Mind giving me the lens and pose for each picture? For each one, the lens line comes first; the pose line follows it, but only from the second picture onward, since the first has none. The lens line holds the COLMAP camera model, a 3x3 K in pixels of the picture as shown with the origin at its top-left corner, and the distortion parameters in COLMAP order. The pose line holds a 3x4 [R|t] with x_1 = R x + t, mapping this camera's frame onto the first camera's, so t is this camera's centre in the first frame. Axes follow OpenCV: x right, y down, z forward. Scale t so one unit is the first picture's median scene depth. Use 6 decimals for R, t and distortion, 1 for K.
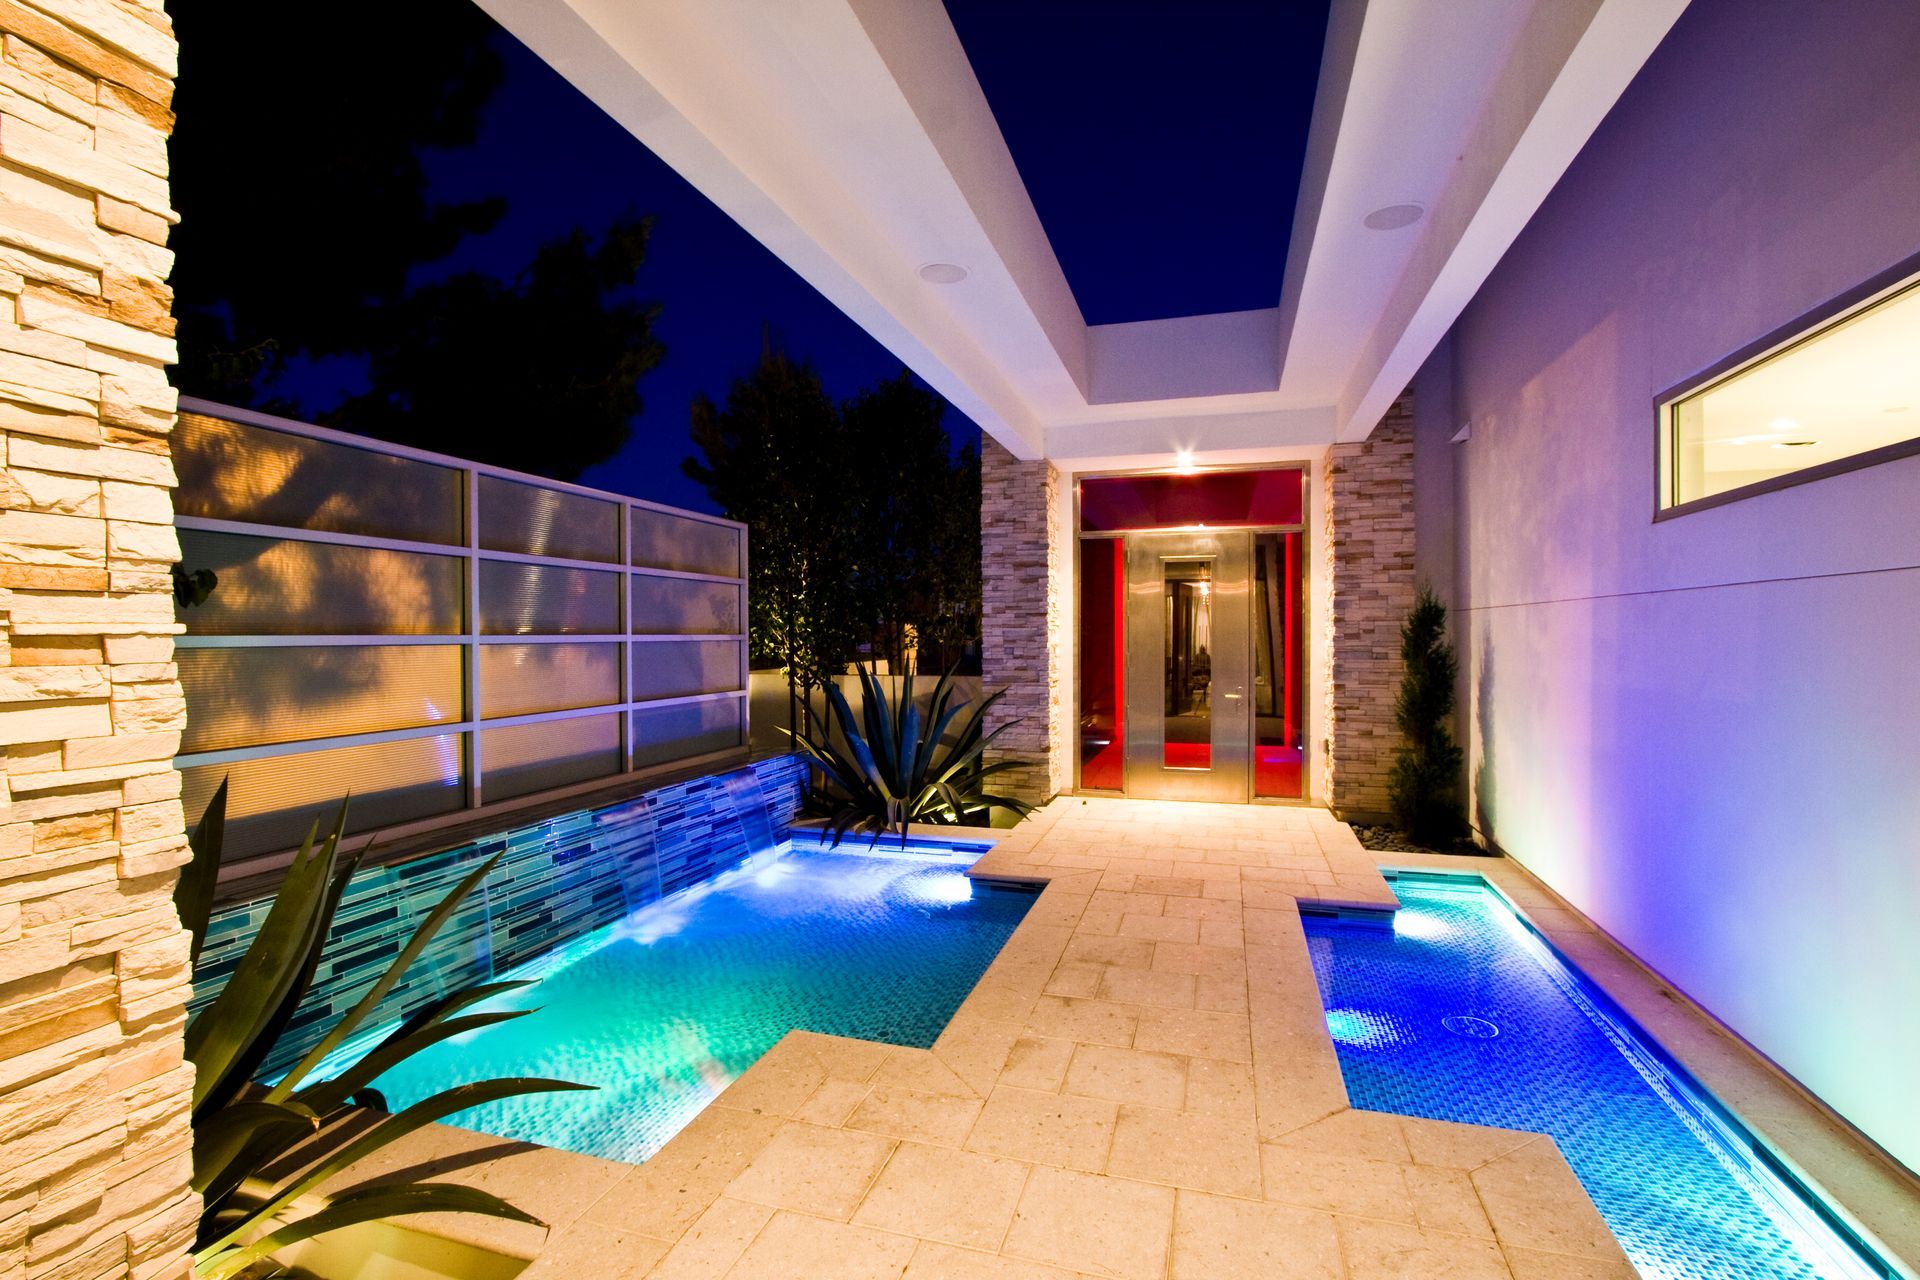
lens RADIAL K [[871.6, 0, 960.0], [0, 871.6, 640.0], [0, 0, 1]] dist [0.000460, 0.000155]
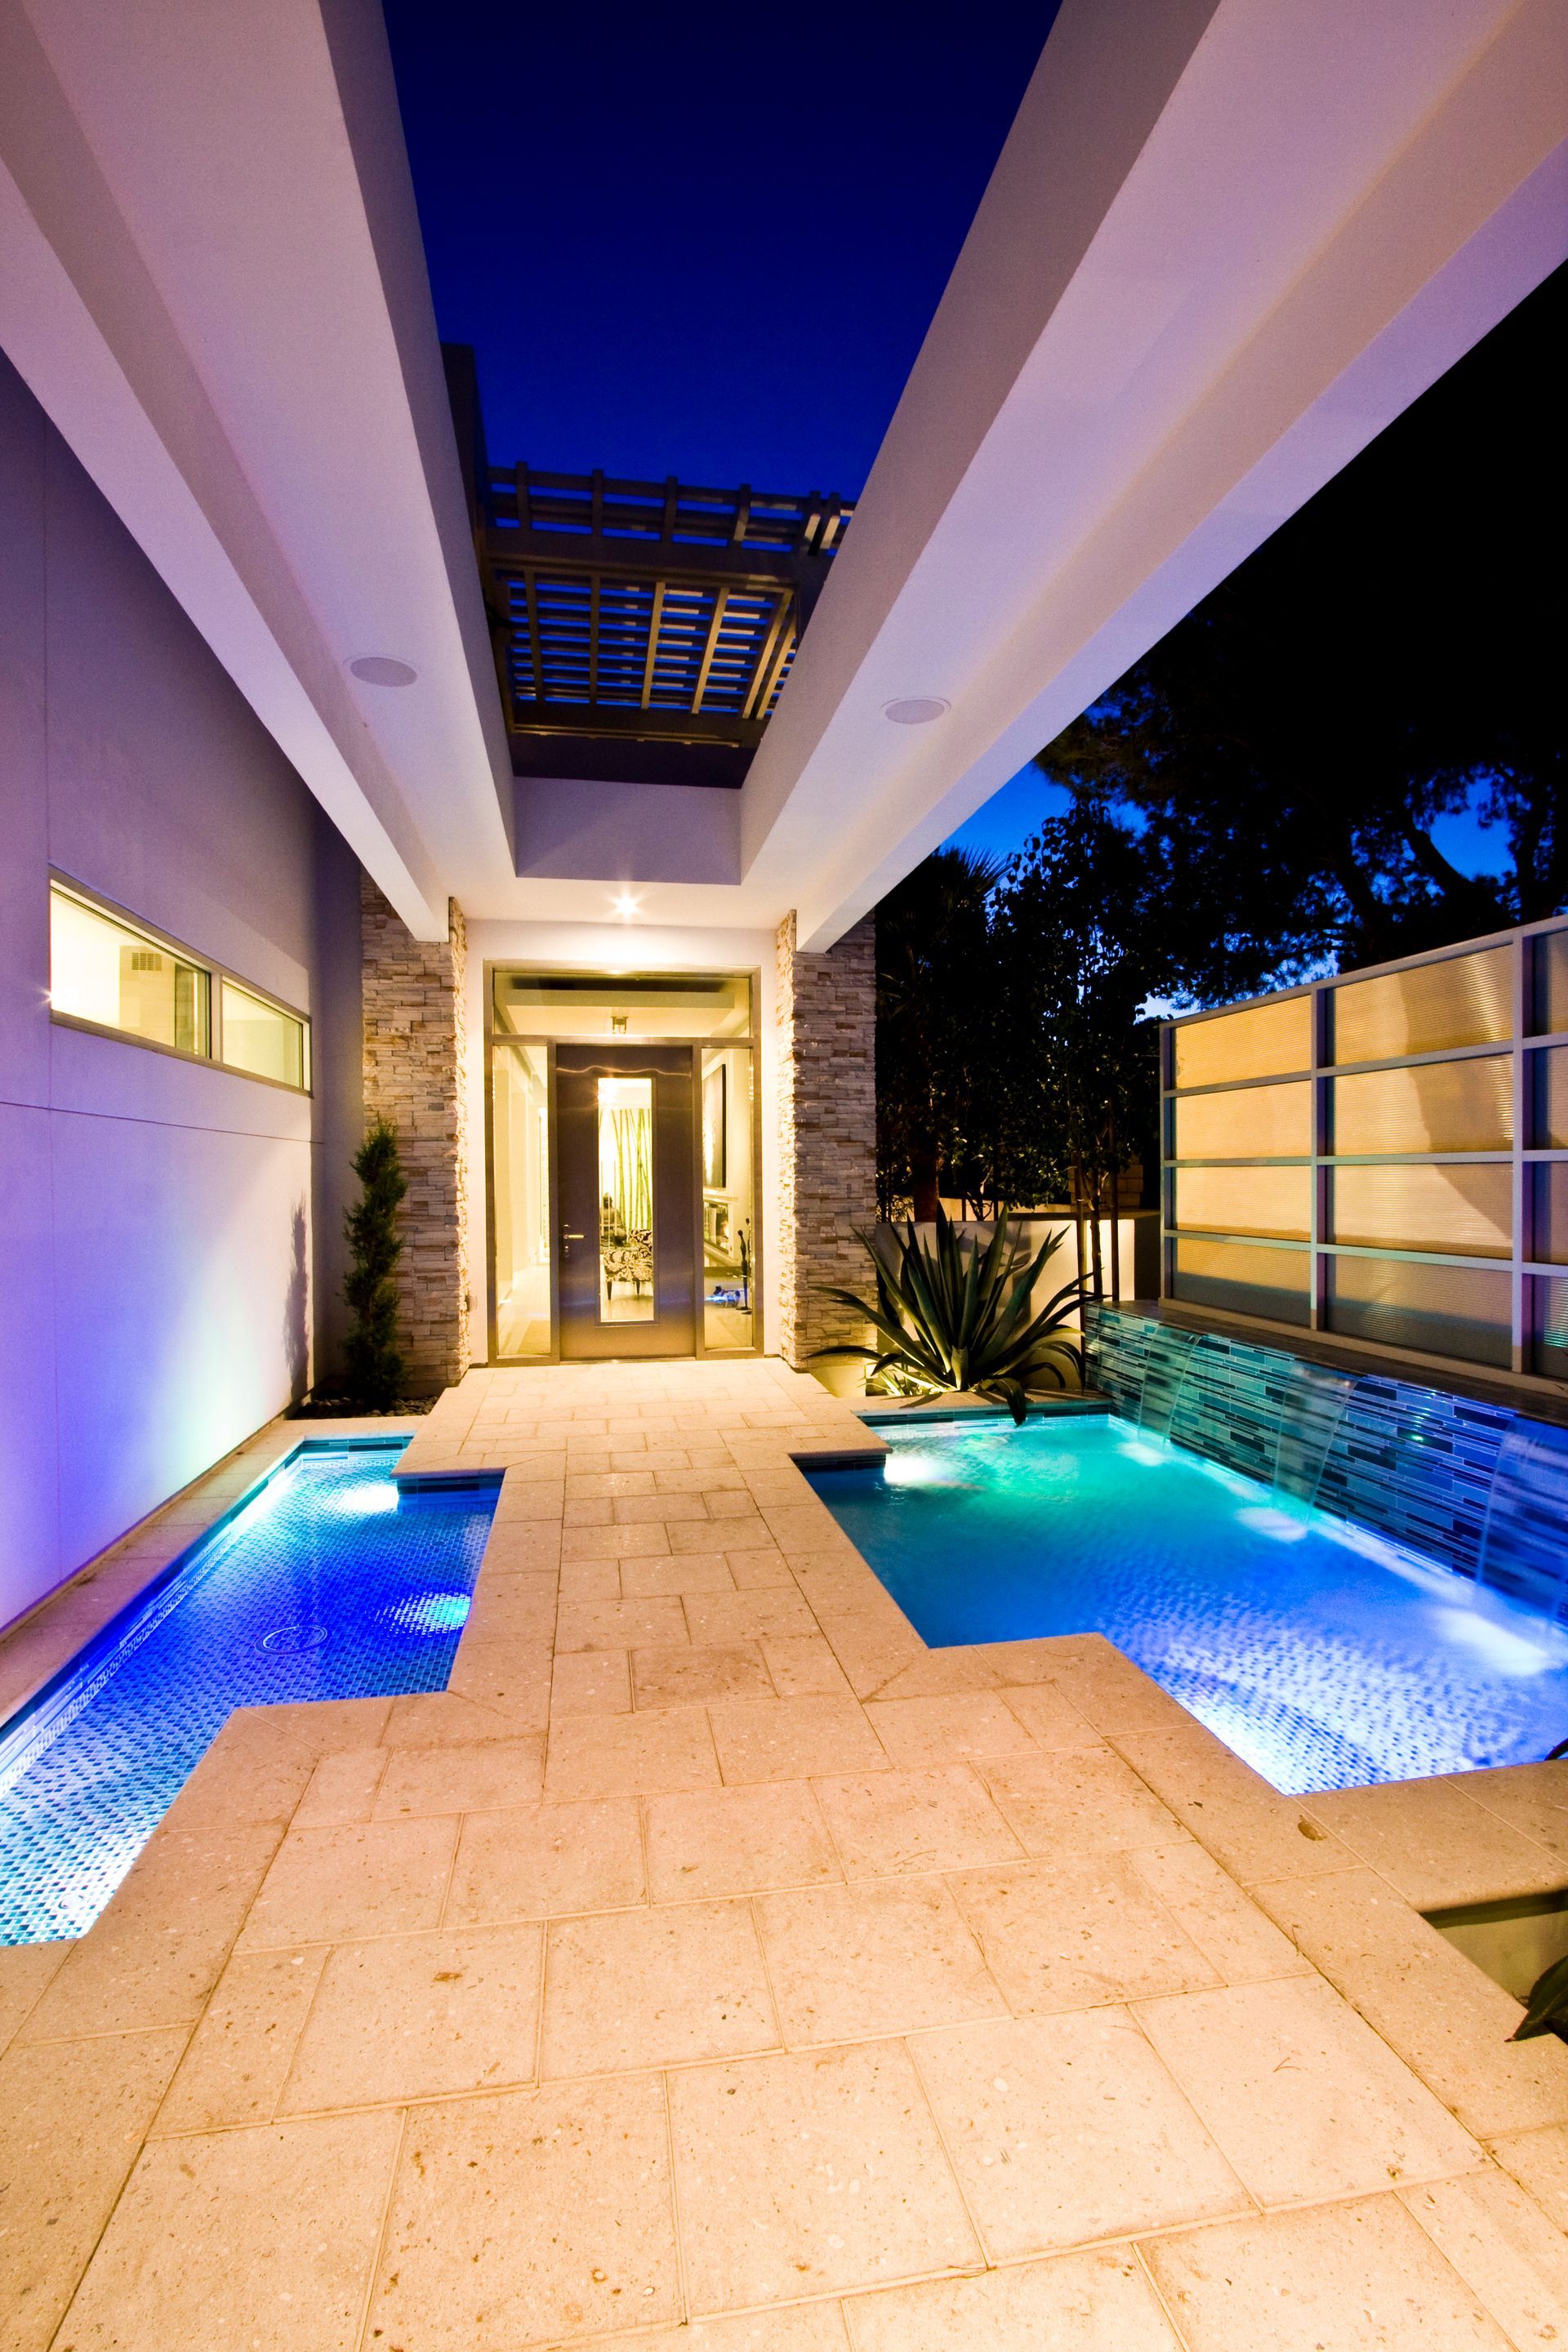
lens RADIAL K [[1067.8, 0, 784.0], [0, 1067.8, 1176.0], [0, 0, 1]] dist [0.000460, 0.000155]
pose [[-0.888155, 0.009608, -0.459444, 0.549716], [0.007550, 0.999952, 0.006317, 0.004015], [0.459482, 0.002141, -0.888185, 1.824243]]
